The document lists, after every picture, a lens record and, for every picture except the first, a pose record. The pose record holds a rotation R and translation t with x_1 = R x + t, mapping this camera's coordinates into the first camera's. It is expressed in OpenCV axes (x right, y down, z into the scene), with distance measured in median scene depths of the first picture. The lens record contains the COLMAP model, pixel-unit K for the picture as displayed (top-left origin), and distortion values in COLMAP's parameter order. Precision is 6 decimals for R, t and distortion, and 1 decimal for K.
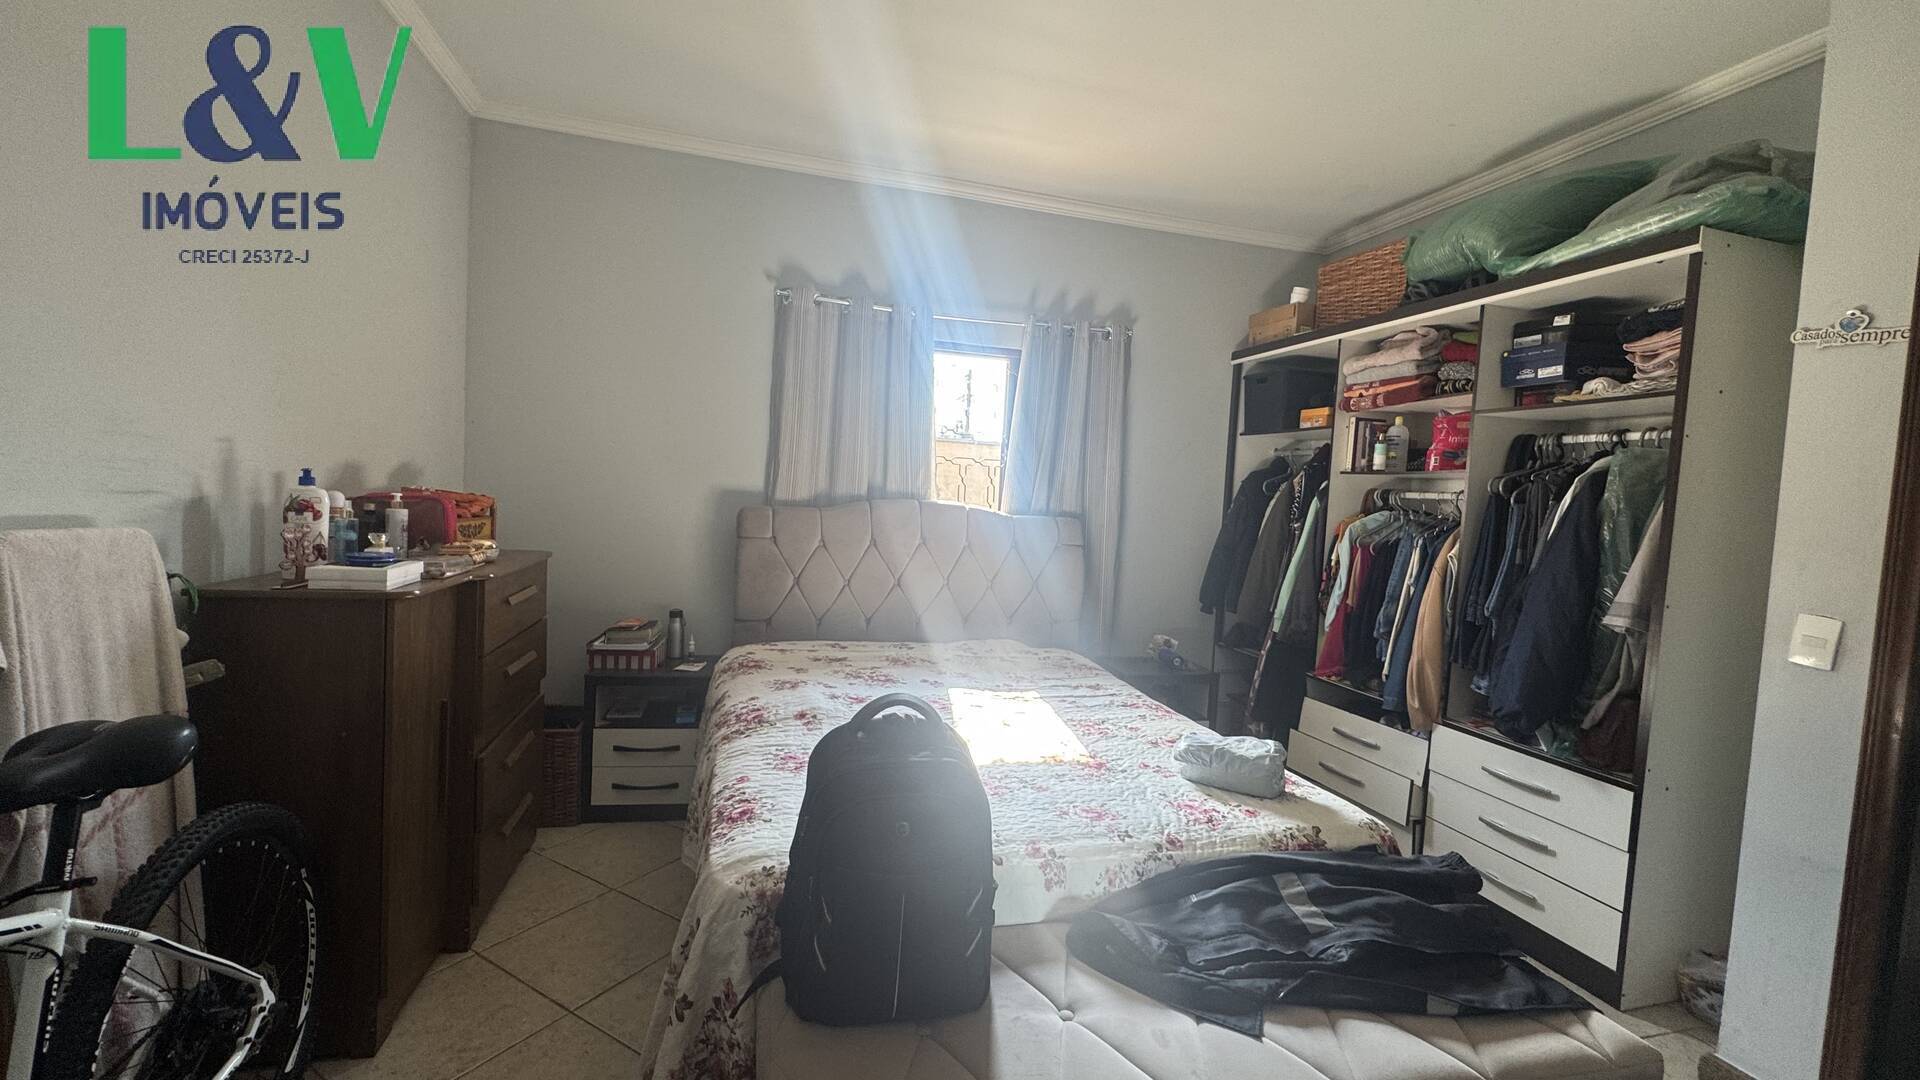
lens RADIAL K [[767.2, 0, 960.0], [0, 767.2, 540.0], [0, 0, 1]] dist [-0.001187, 0.000298]
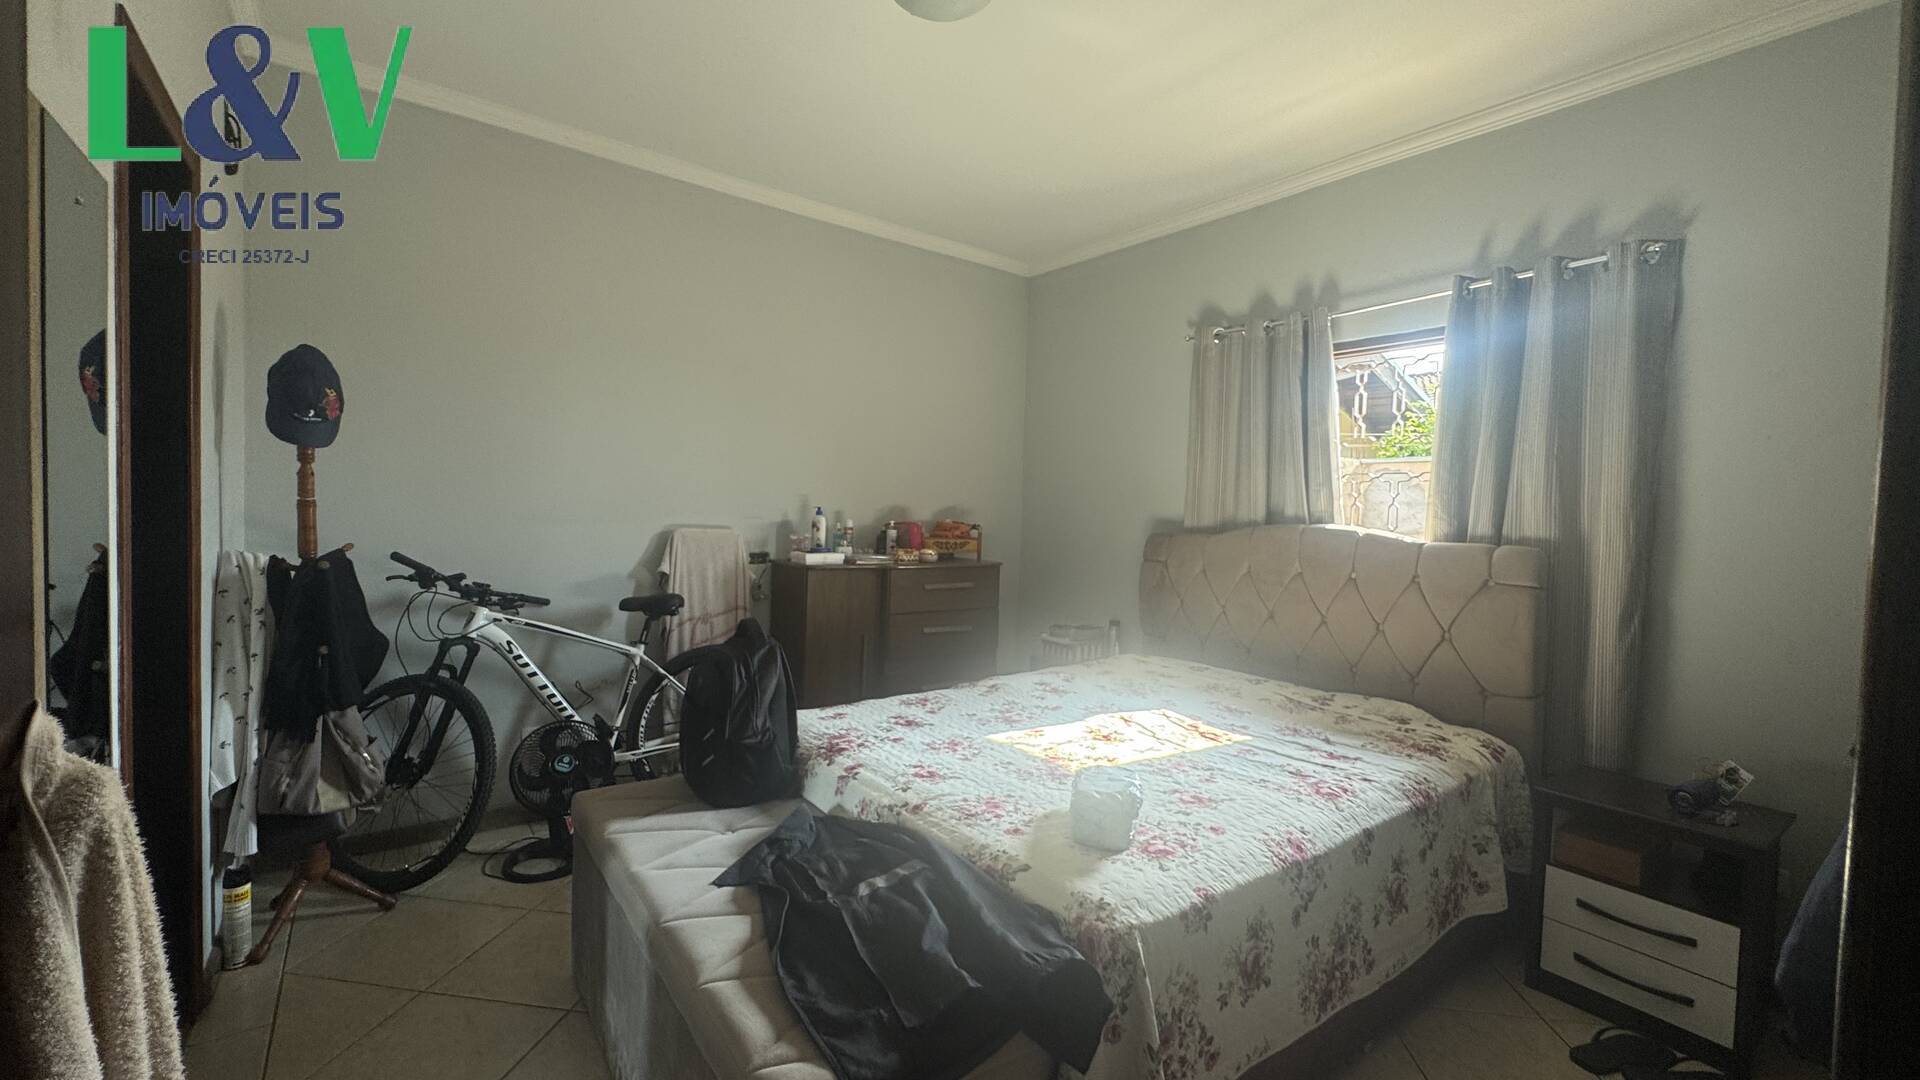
lens RADIAL K [[767.2, 0, 960.0], [0, 767.2, 540.0], [0, 0, 1]] dist [-0.001187, 0.000298]
pose [[0.377710, -0.009070, -0.925880, 1.179992], [-0.063186, 0.997369, -0.035547, 0.044109], [0.923766, 0.071929, 0.376143, 0.556098]]
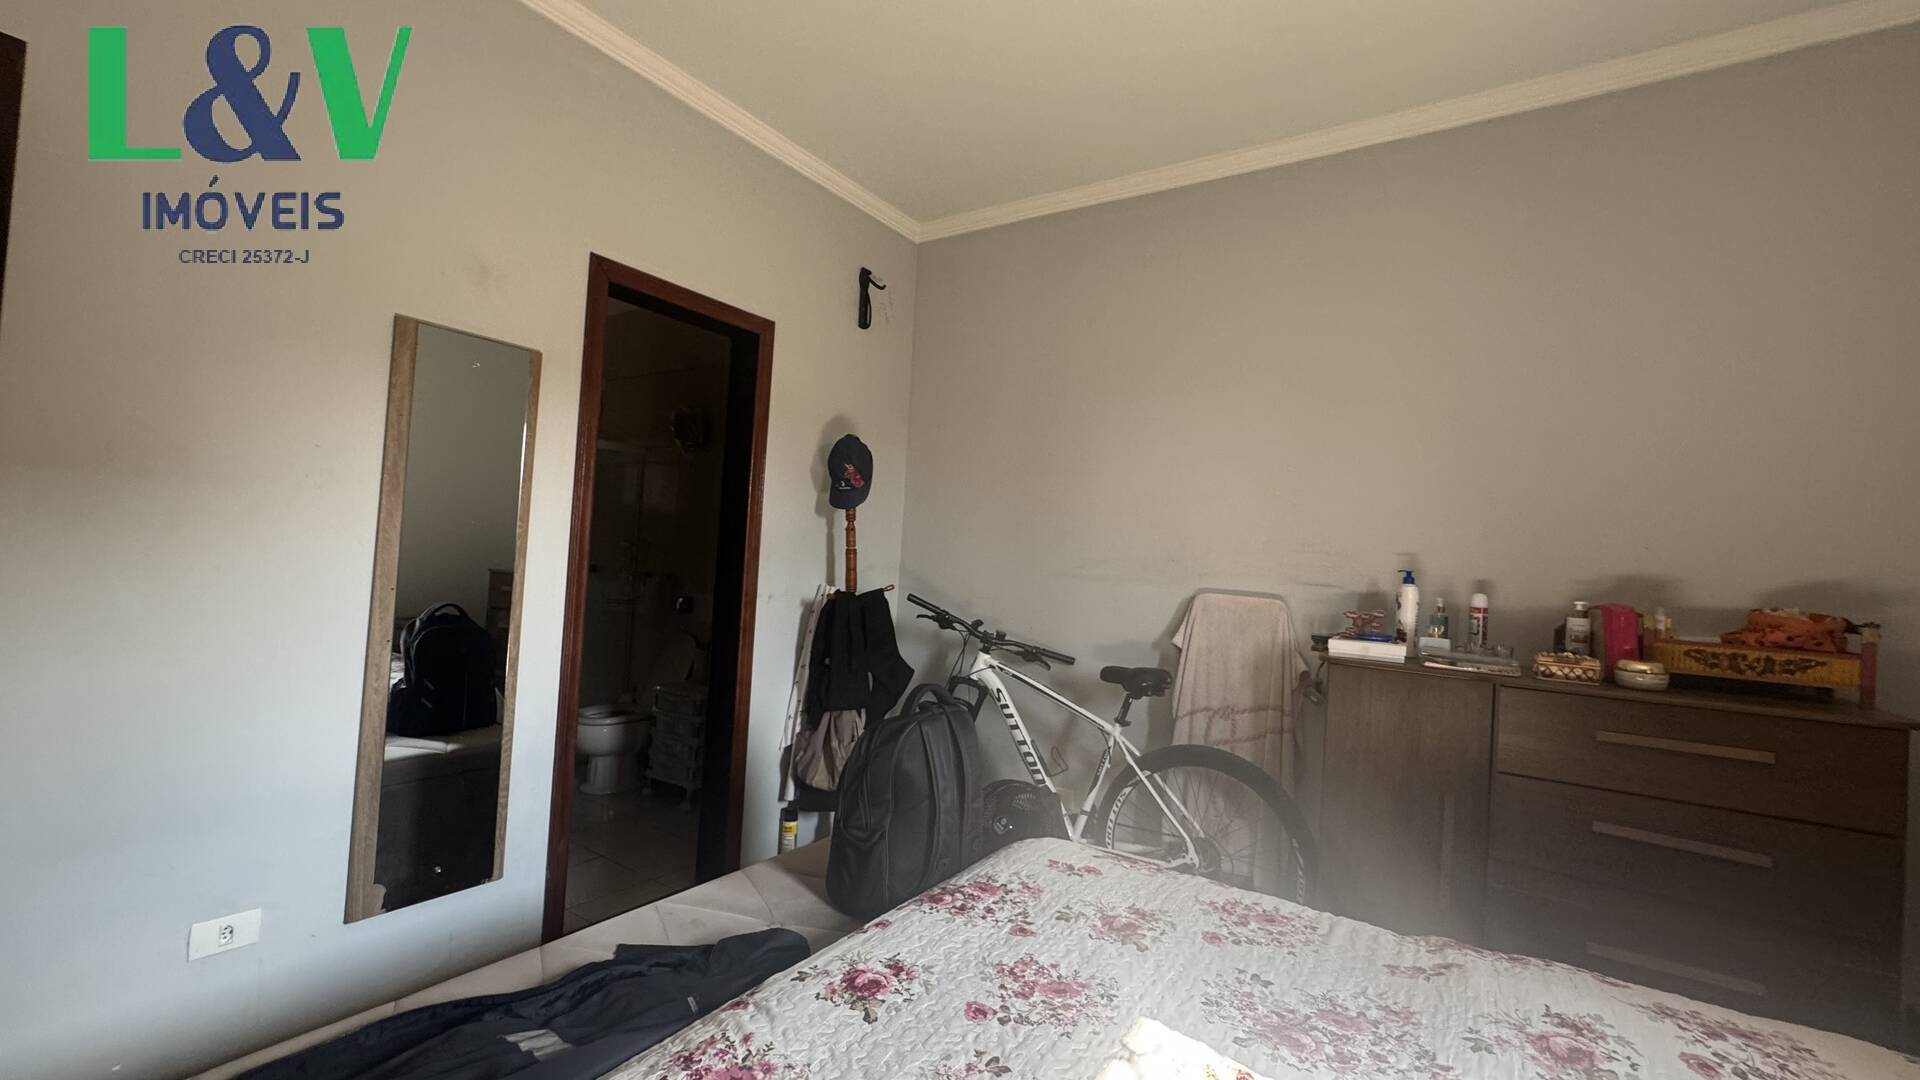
lens RADIAL K [[767.2, 0, 960.0], [0, 767.2, 540.0], [0, 0, 1]] dist [-0.001187, 0.000298]
pose [[-0.752683, -0.111662, -0.648845, 0.550855], [-0.134165, 0.990847, -0.014882, -0.023030], [0.644568, 0.075850, -0.760775, 1.442827]]
